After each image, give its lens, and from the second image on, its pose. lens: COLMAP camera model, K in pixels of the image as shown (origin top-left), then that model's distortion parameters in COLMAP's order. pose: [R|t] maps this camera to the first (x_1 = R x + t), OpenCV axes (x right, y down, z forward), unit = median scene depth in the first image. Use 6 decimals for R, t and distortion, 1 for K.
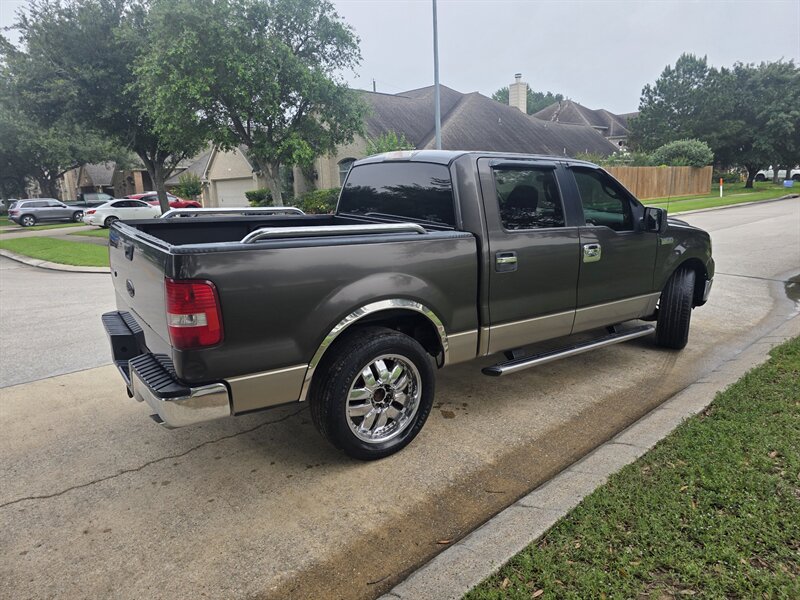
lens RADIAL K [[536.5, 0, 409.5], [0, 536.5, 290.3], [0, 0, 1]] dist [0.061551, -0.059886]
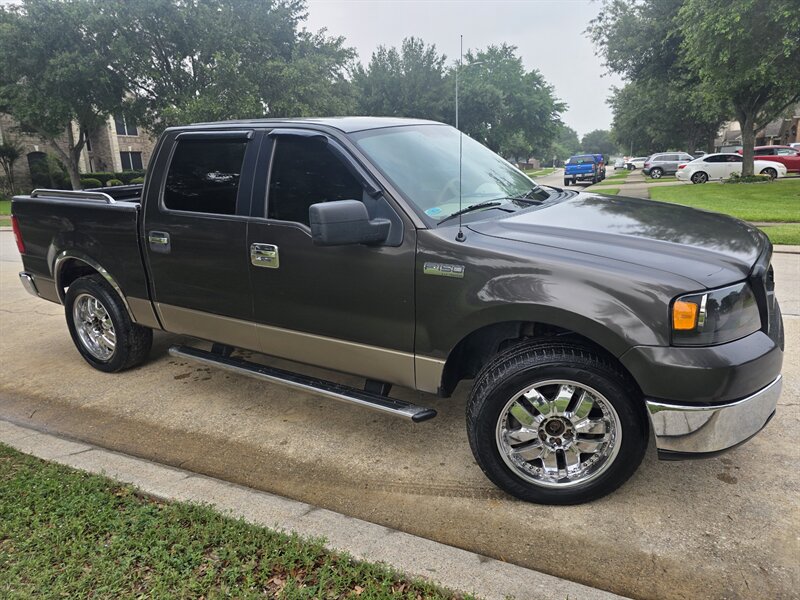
lens RADIAL K [[536.5, 0, 394.8], [0, 536.5, 303.0], [0, 0, 1]] dist [0.061551, -0.059886]
pose [[0.375175, 0.250109, -0.892574, 0.266120], [-0.152040, 0.966474, 0.206910, -0.045905], [0.914400, 0.058079, 0.400623, 0.215308]]
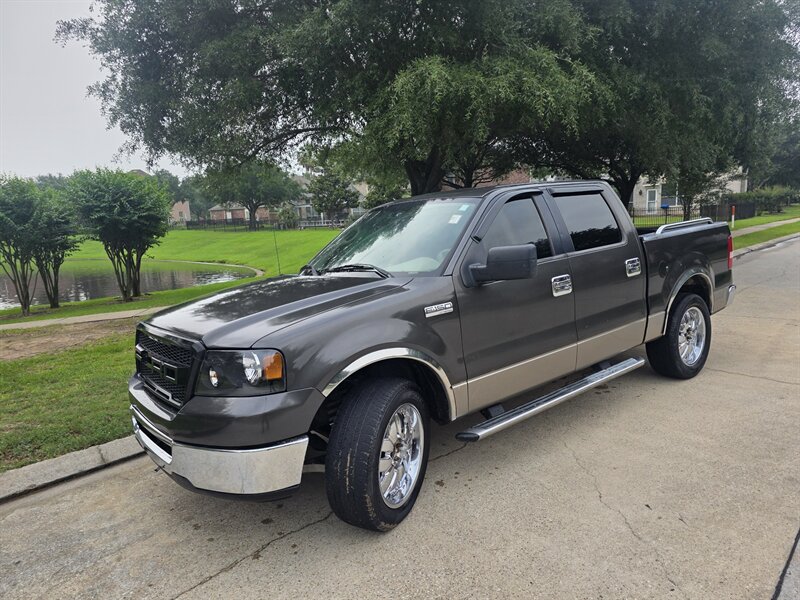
lens RADIAL K [[536.5, 0, 401.4], [0, 536.5, 308.6], [0, 0, 1]] dist [0.061551, -0.059886]
pose [[-0.995731, 0.087320, -0.029920, 0.087484], [0.071330, 0.933661, 0.350983, -0.109699], [0.058583, 0.347350, -0.935904, 0.542004]]
